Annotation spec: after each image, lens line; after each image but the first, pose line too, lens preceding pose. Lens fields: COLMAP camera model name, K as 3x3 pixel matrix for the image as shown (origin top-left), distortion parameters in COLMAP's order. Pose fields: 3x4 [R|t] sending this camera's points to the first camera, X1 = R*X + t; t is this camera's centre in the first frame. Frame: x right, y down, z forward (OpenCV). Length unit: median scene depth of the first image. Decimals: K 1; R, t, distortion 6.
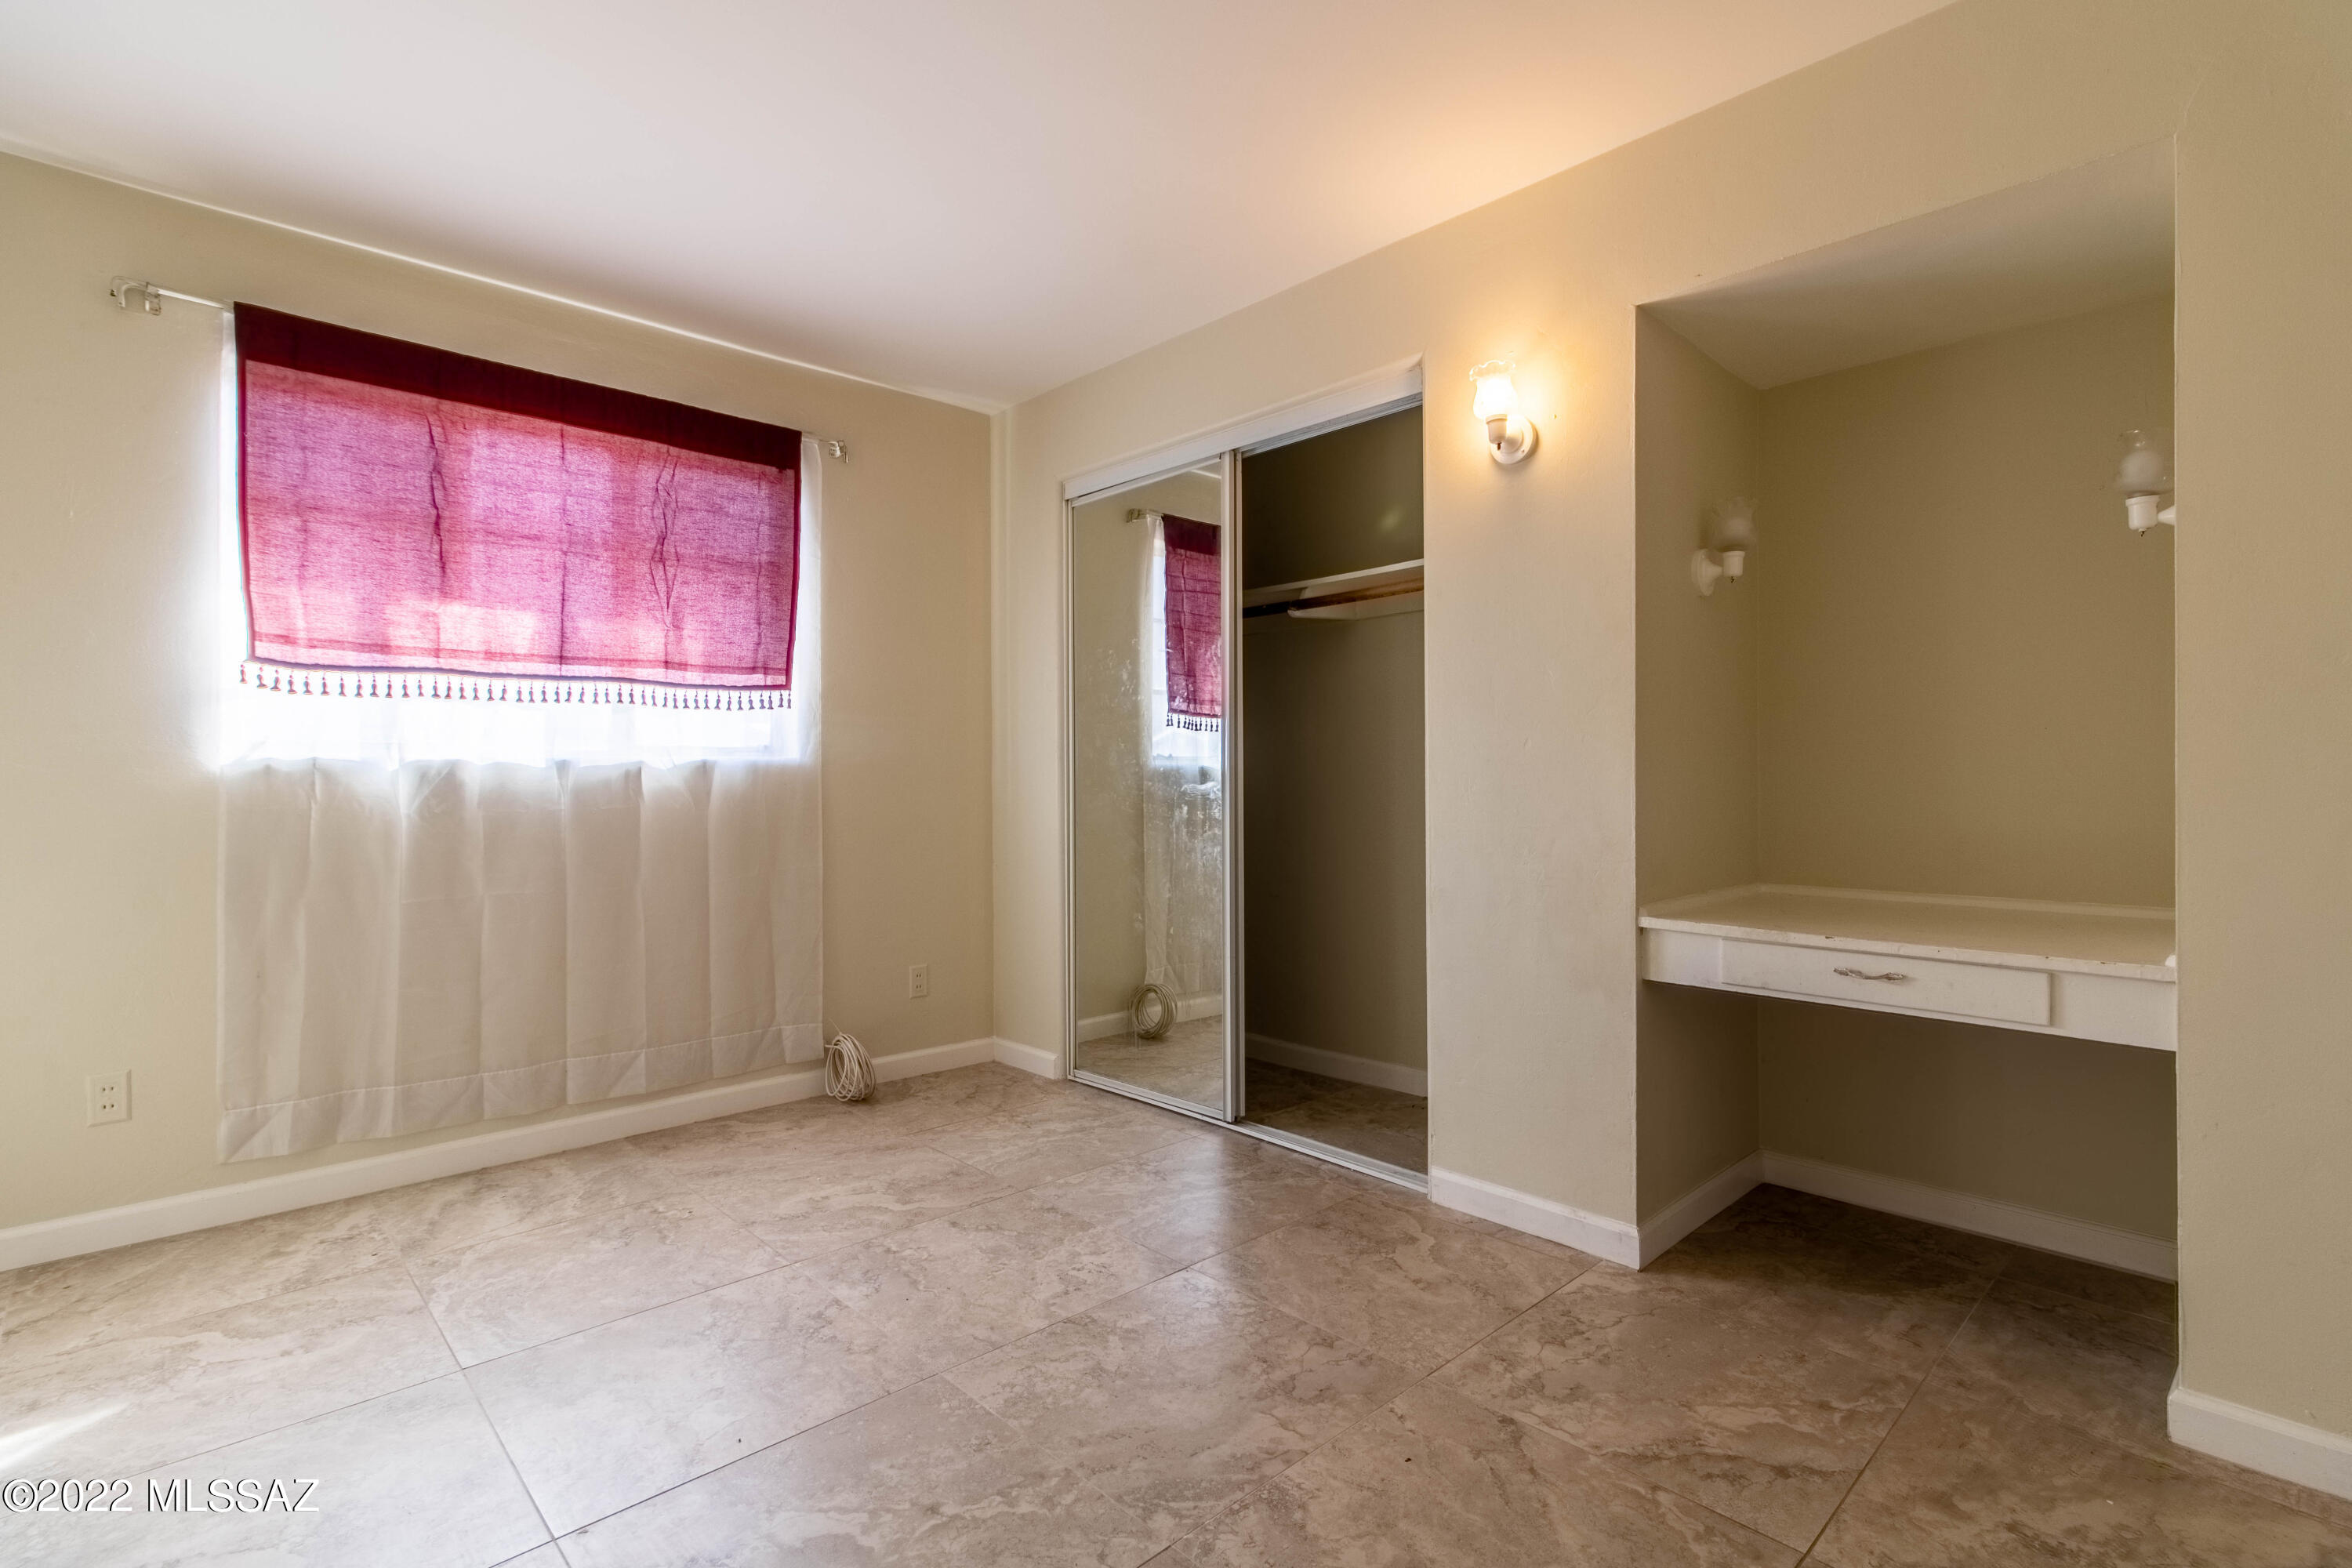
lens RADIAL K [[1098.3, 0, 1219.2], [0, 1098.3, 779.9], [0, 0, 1]] dist [0.002688, 0.000536]
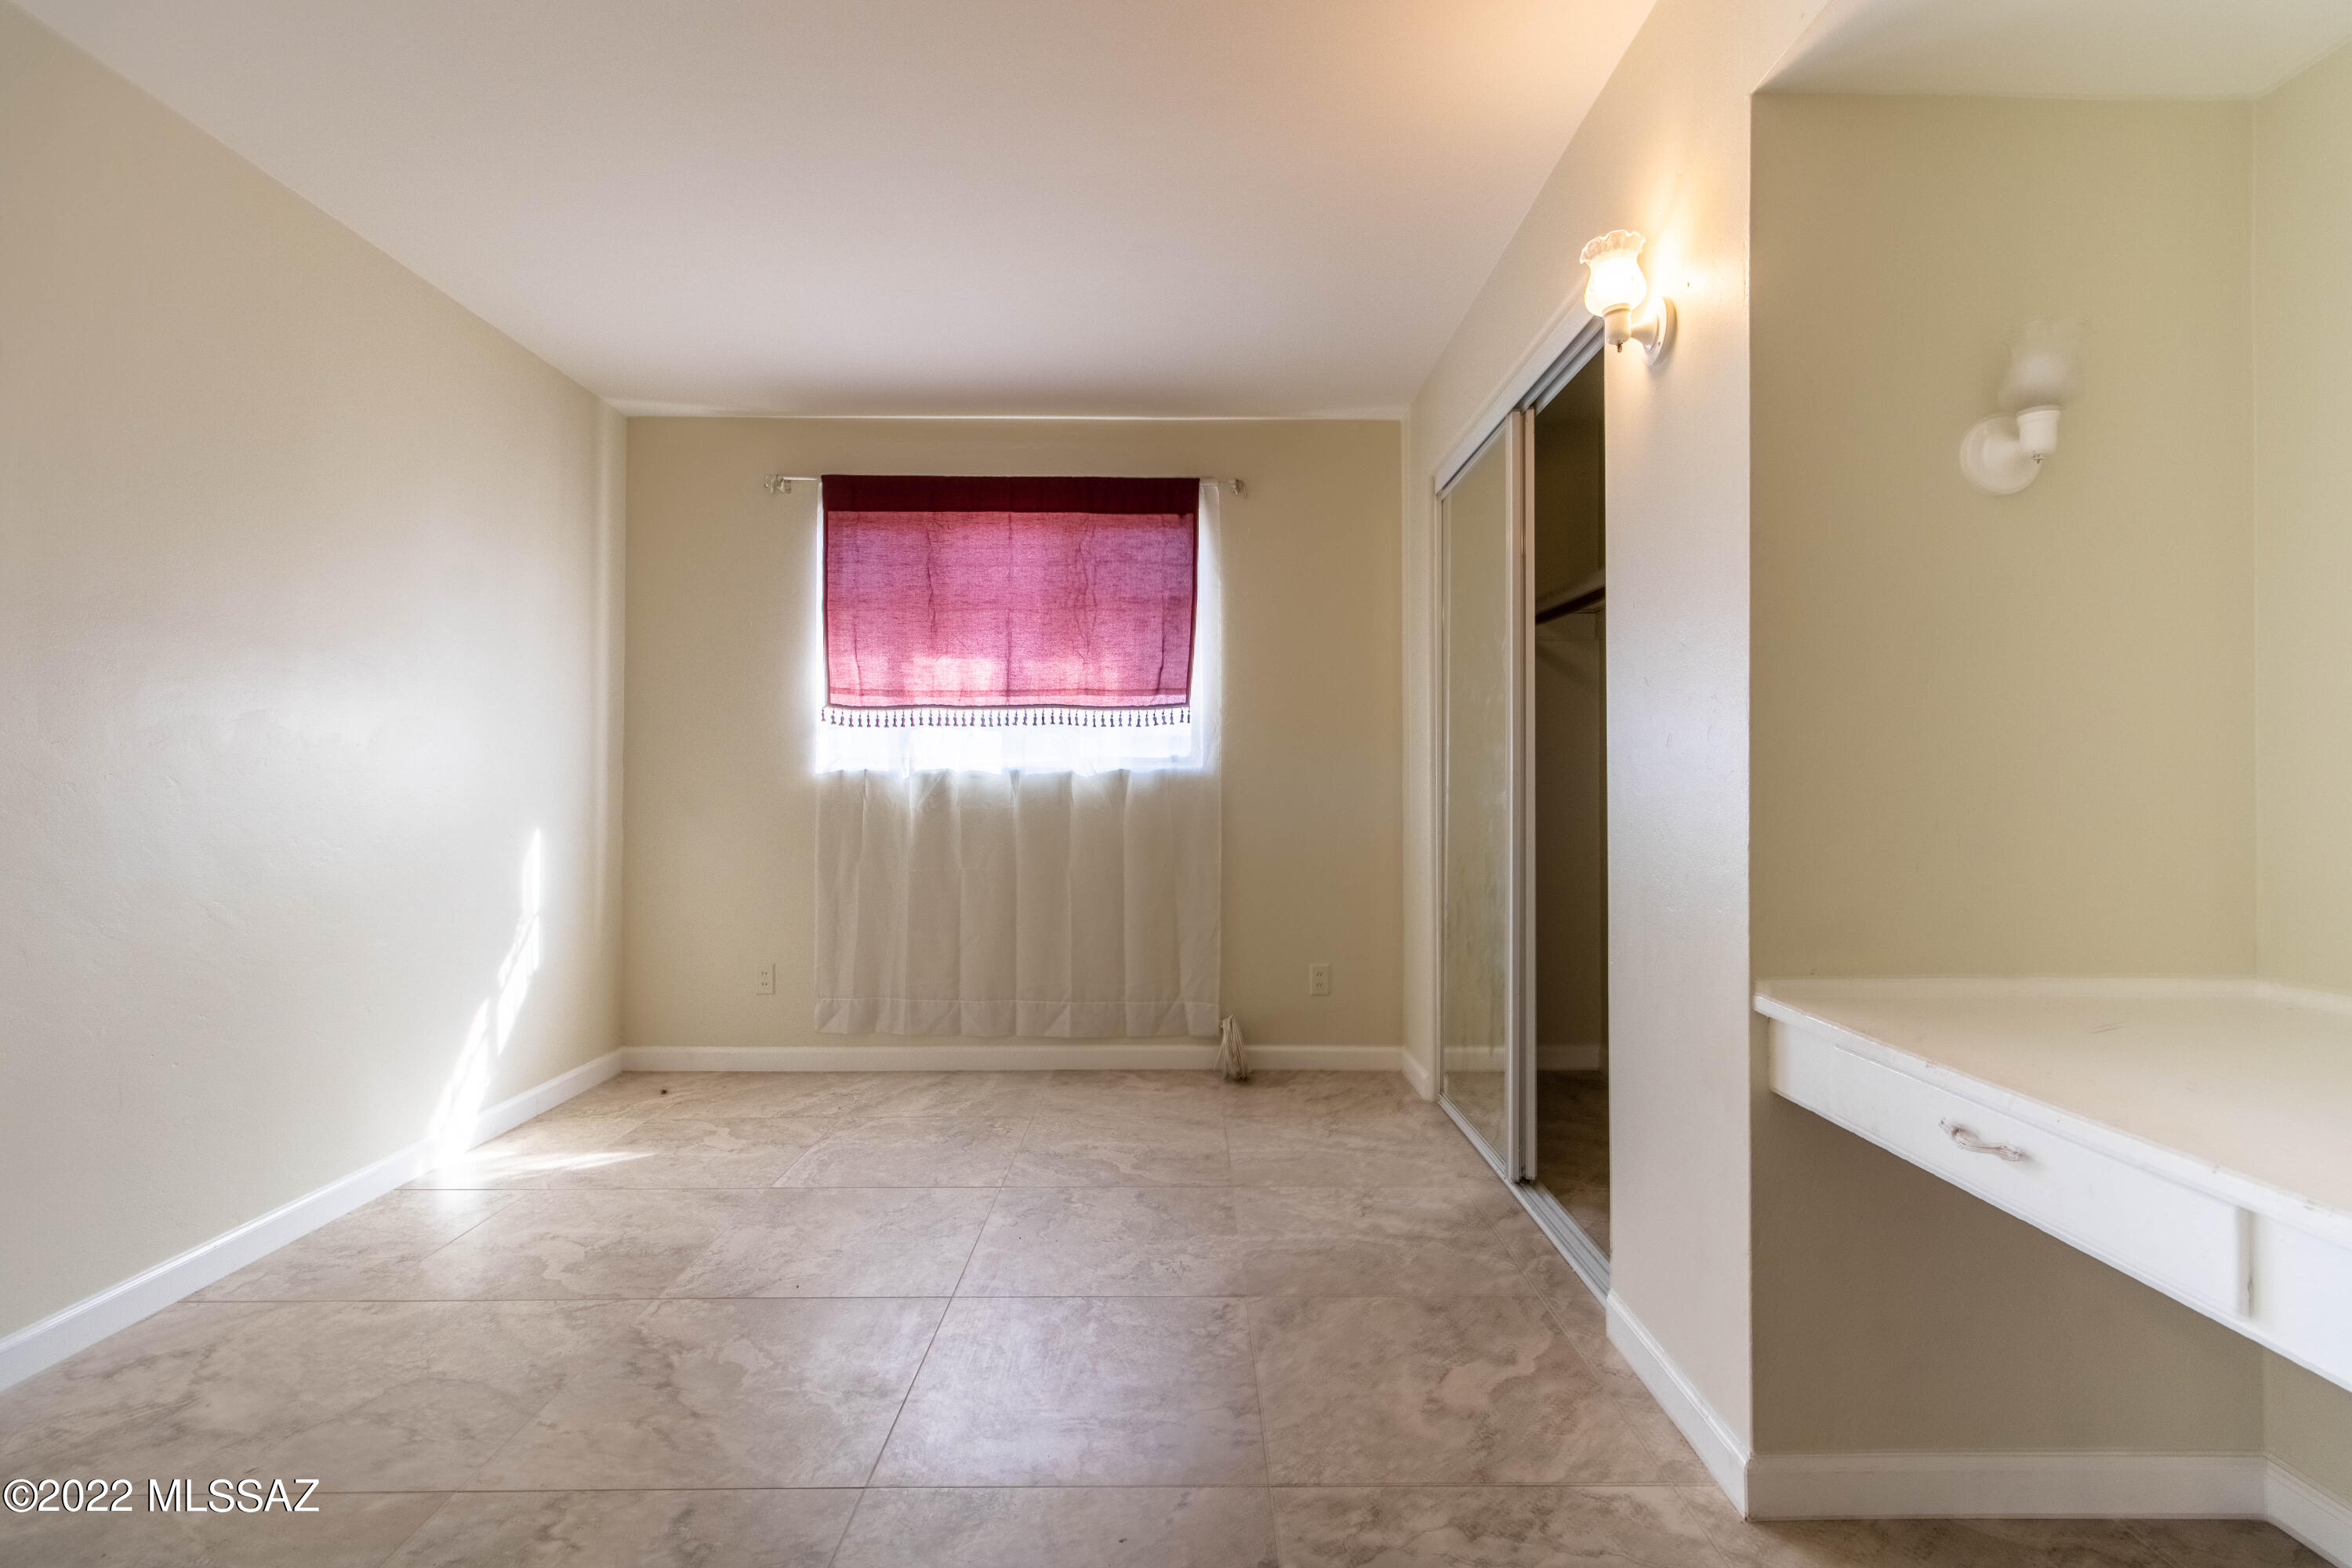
lens RADIAL K [[1098.3, 0, 1197.1], [0, 1098.3, 778.8], [0, 0, 1]] dist [0.002688, 0.000536]
pose [[0.723089, 0.000081, -0.690755, 0.499972], [-0.004347, 0.999981, -0.004434, -0.002583], [0.690741, 0.006209, 0.723076, 0.228378]]
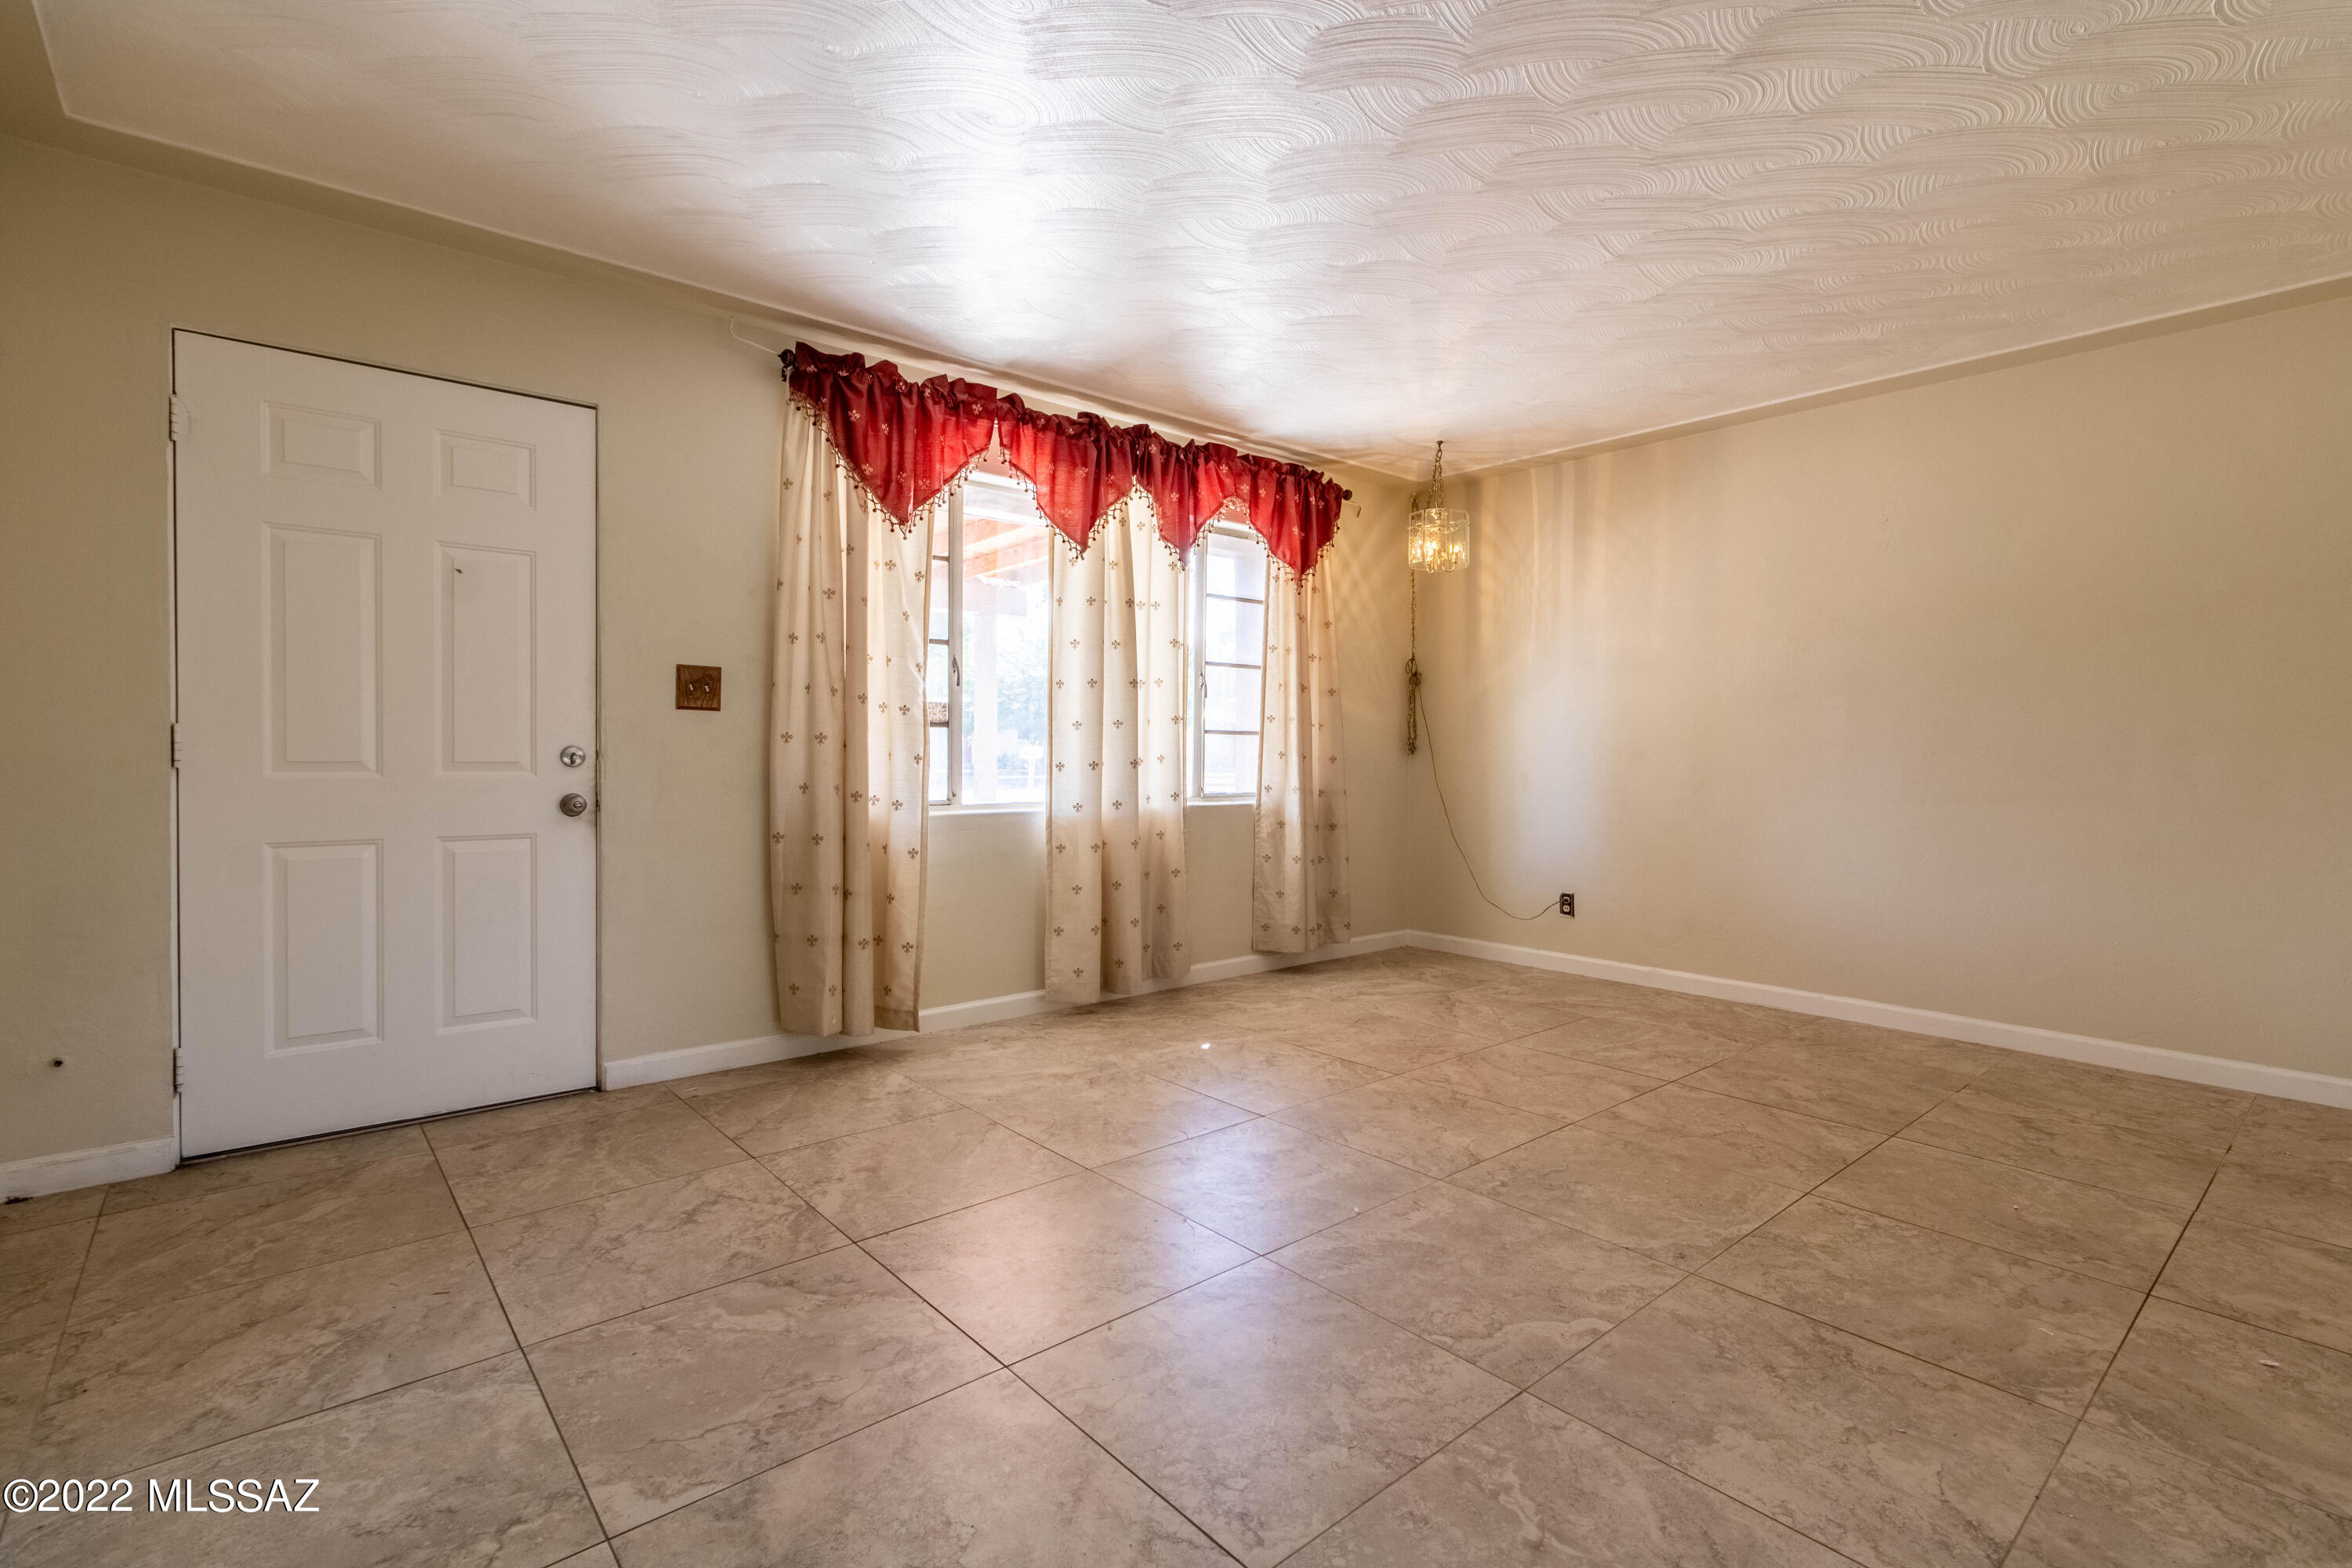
lens RADIAL K [[1098.3, 0, 1200.0], [0, 1098.3, 782.2], [0, 0, 1]] dist [0.002688, 0.000536]
pose [[-0.998203, -0.001394, 0.059907, -0.026504], [0.000367, 0.999568, 0.029378, 0.001414], [-0.059922, 0.029347, -0.997772, 1.311887]]
